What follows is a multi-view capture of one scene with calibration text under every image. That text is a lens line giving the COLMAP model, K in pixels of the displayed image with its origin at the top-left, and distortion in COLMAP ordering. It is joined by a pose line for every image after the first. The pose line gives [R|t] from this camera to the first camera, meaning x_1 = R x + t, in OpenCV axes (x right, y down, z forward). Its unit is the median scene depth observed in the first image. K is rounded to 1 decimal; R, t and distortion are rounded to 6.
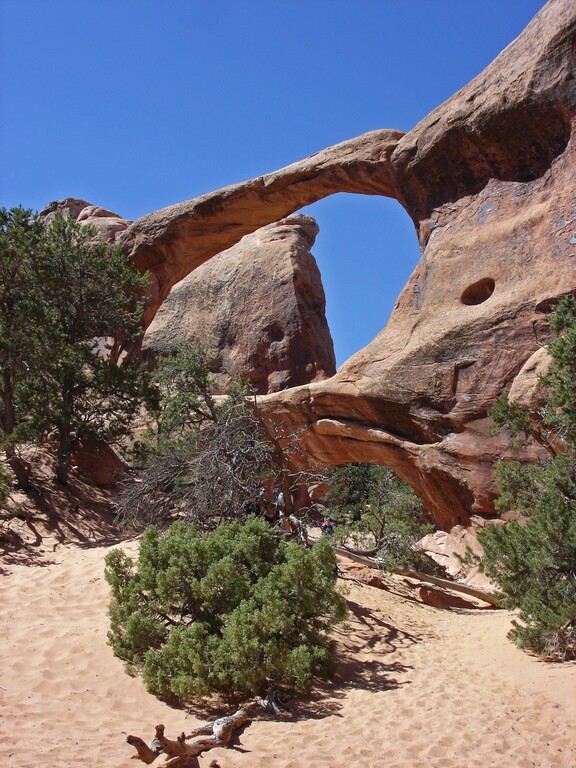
lens RADIAL K [[863.6, 0, 289.5], [0, 863.6, 382.7], [0, 0, 1]] dist [-0.092560, 0.000000]
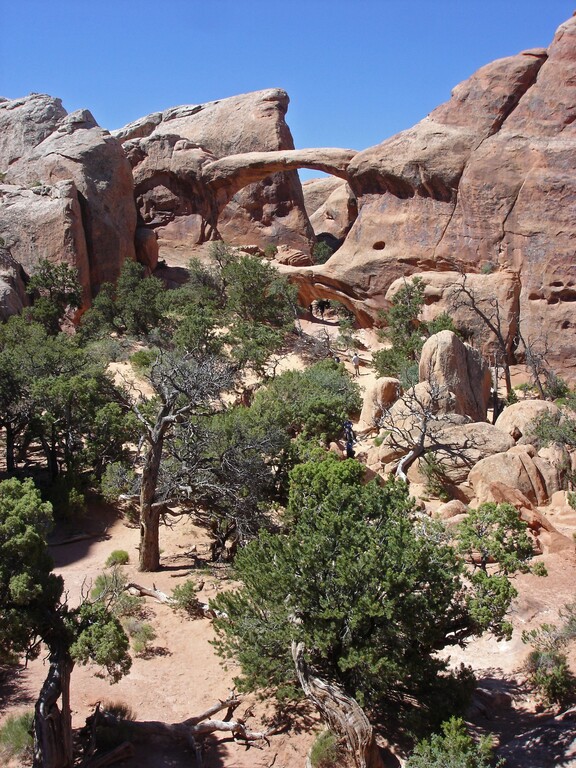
lens RADIAL K [[863.6, 0, 287.6], [0, 863.6, 383.8], [0, 0, 1]] dist [-0.092560, 0.000000]
pose [[0.995957, -0.027017, 0.085668, -0.276003], [-0.004285, 0.938323, 0.345734, -0.557857], [-0.089725, -0.344704, 0.934414, -1.466581]]
